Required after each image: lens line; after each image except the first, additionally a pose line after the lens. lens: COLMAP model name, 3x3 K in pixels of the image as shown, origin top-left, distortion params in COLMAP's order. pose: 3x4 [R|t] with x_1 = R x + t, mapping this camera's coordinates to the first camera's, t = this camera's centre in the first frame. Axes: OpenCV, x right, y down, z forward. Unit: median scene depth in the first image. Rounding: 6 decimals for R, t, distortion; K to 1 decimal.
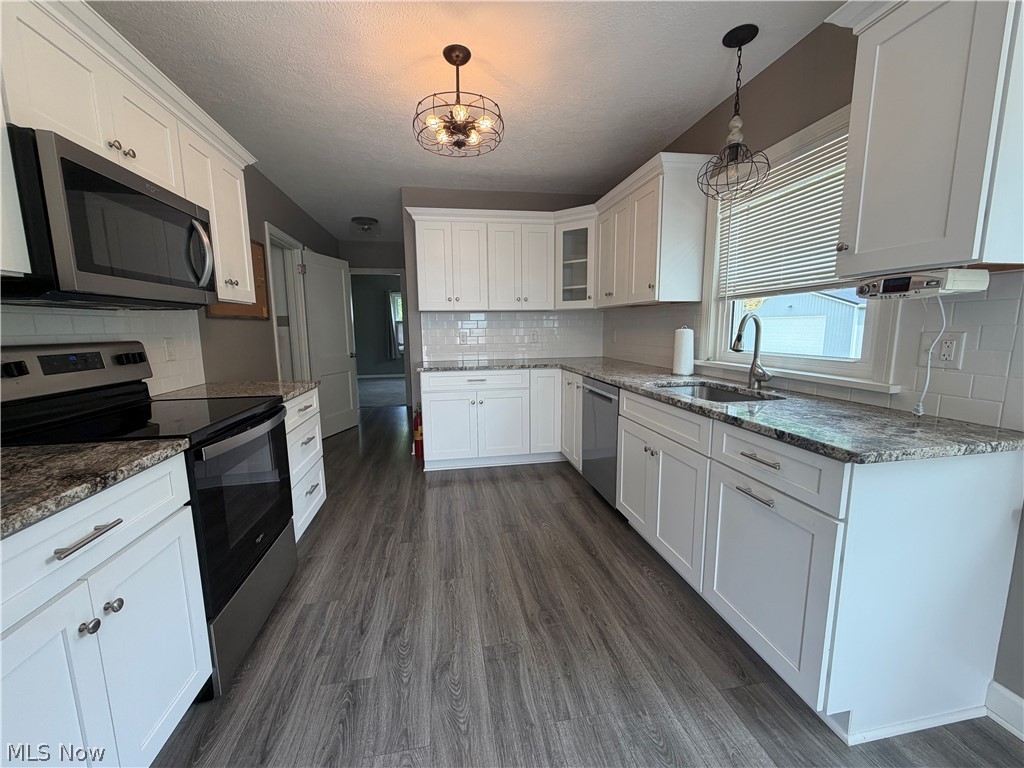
lens RADIAL K [[406.0, 0, 511.5], [0, 406.0, 383.1], [0, 0, 1]] dist [-0.001611, -0.000316]
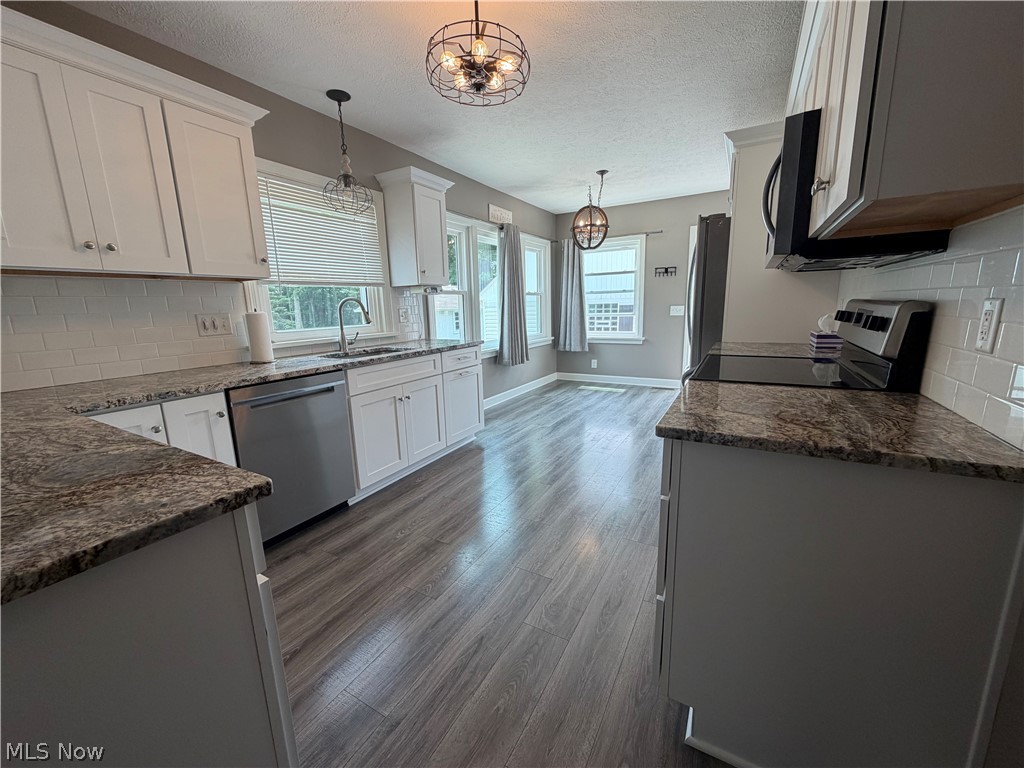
lens RADIAL K [[405.8, 0, 511.9], [0, 405.8, 385.7], [0, 0, 1]] dist [-0.000094, -0.000093]
pose [[-0.770989, -0.093404, 0.629962, -0.961105], [0.123061, 0.948692, 0.291273, -0.272700], [-0.624846, 0.302092, -0.719936, 2.154661]]
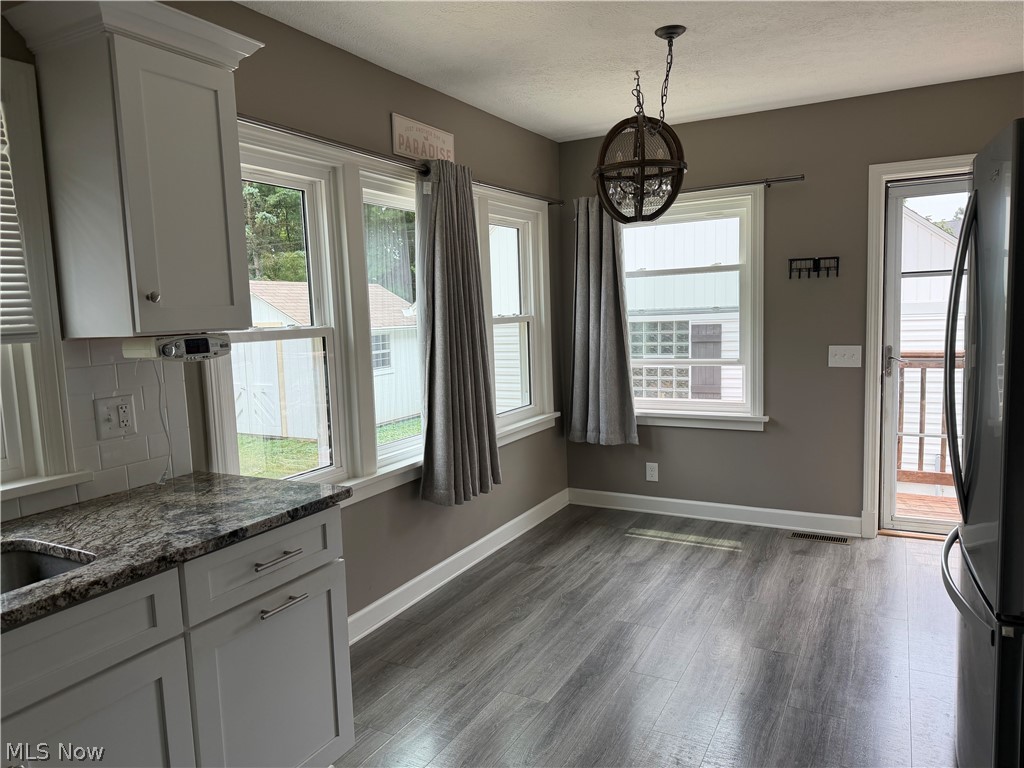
lens RADIAL K [[717.1, 0, 512.0], [0, 717.1, 384.0], [0, 0, 1]] dist [0.154225, -0.295759]
pose [[-0.789667, -0.026484, 0.612964, -0.500058], [0.128345, 0.969833, 0.207246, -0.309751], [-0.599962, 0.242326, -0.762446, 1.404130]]
